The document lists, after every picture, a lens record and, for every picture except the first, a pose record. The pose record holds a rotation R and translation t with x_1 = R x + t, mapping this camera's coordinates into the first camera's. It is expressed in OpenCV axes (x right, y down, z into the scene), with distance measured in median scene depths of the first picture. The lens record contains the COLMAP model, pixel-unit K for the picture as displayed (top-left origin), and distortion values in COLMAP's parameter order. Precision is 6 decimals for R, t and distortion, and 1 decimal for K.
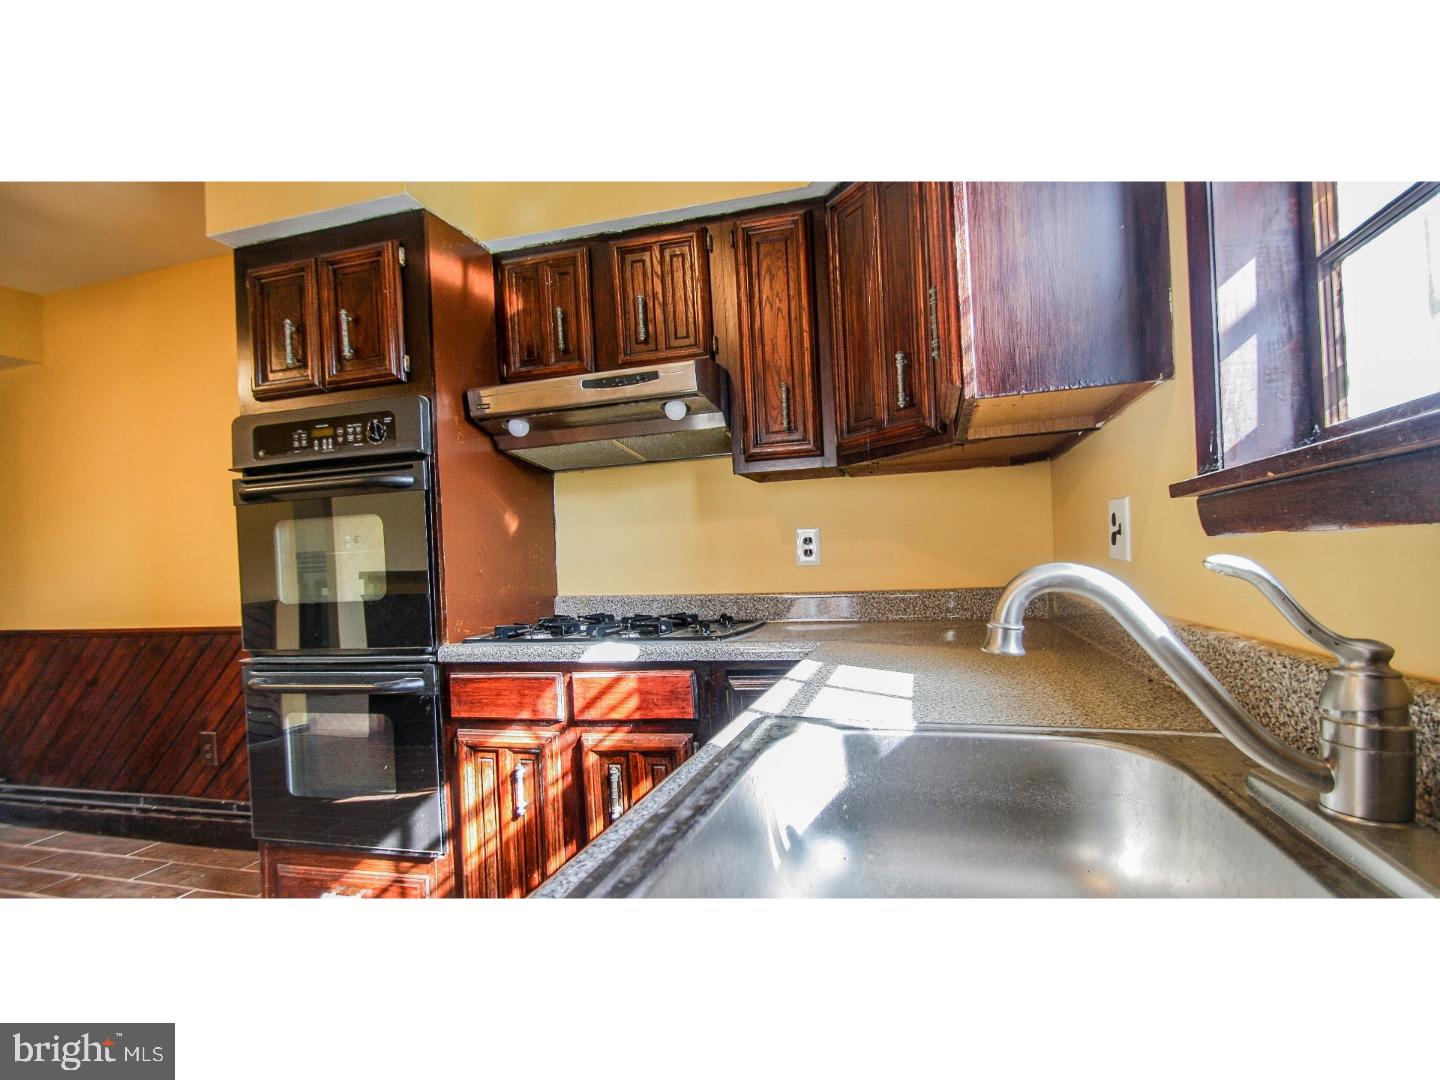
lens RADIAL K [[722.0, 0, 721.1], [0, 722.0, 550.1], [0, 0, 1]] dist [0.003100, -0.008568]
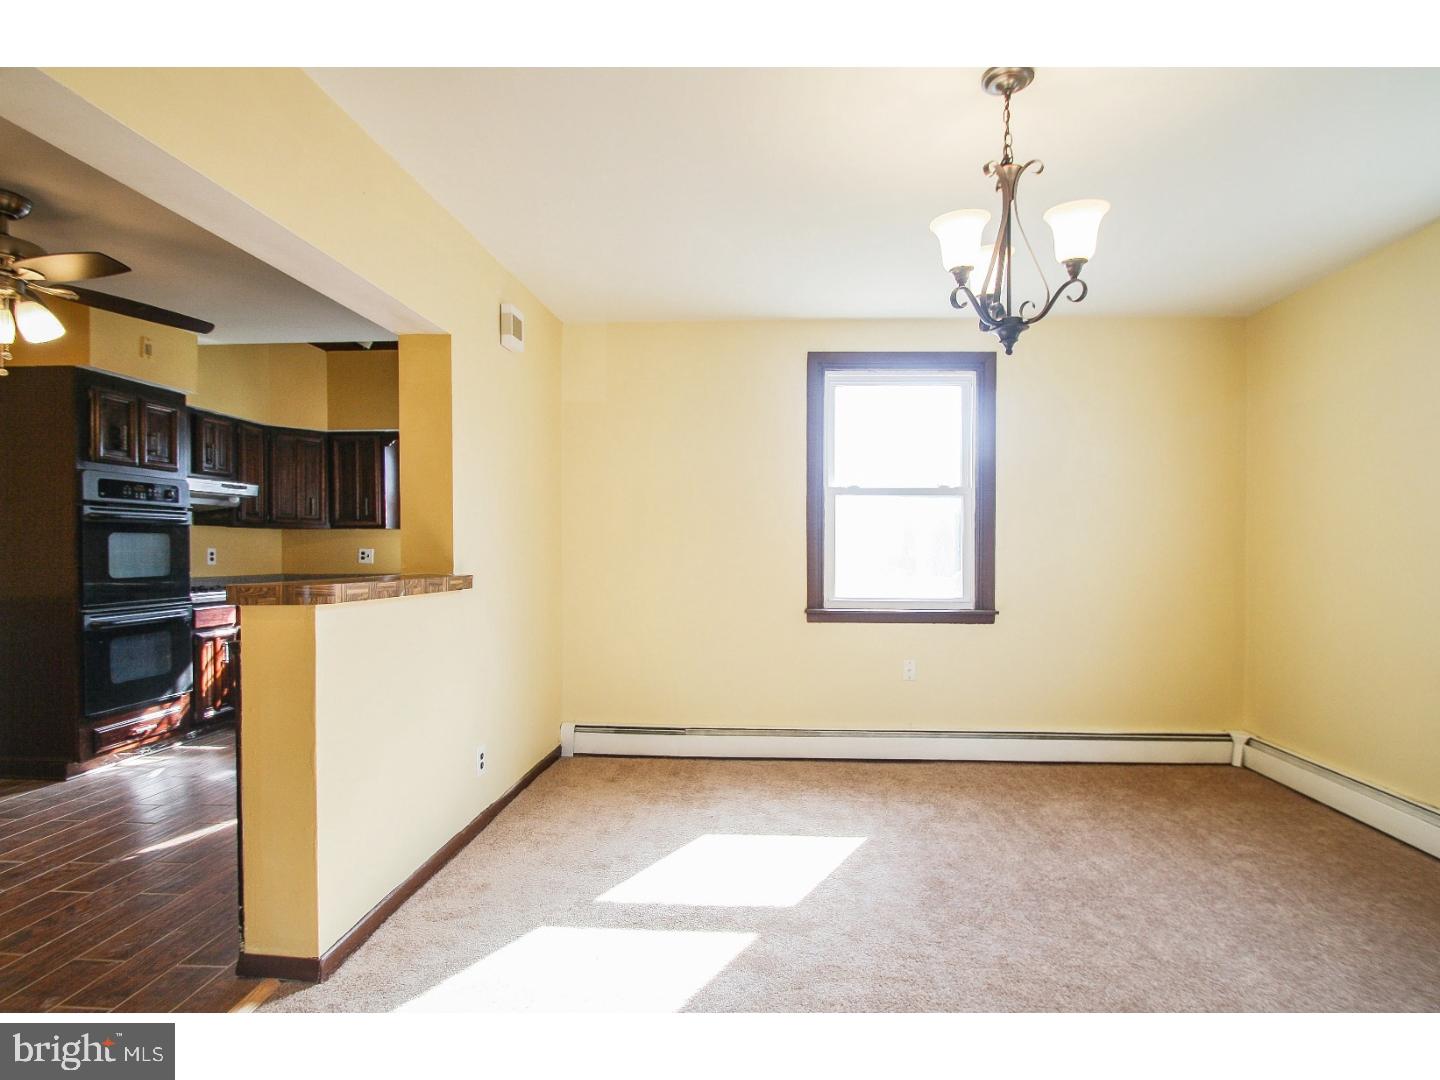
lens RADIAL K [[722.0, 0, 722.6], [0, 722.0, 568.1], [0, 0, 1]] dist [0.003100, -0.008568]
pose [[-0.174164, 0.019585, 0.984522, -2.724685], [0.004173, 0.999808, -0.019151, 0.092882], [-0.984708, 0.000773, -0.174212, -0.203613]]
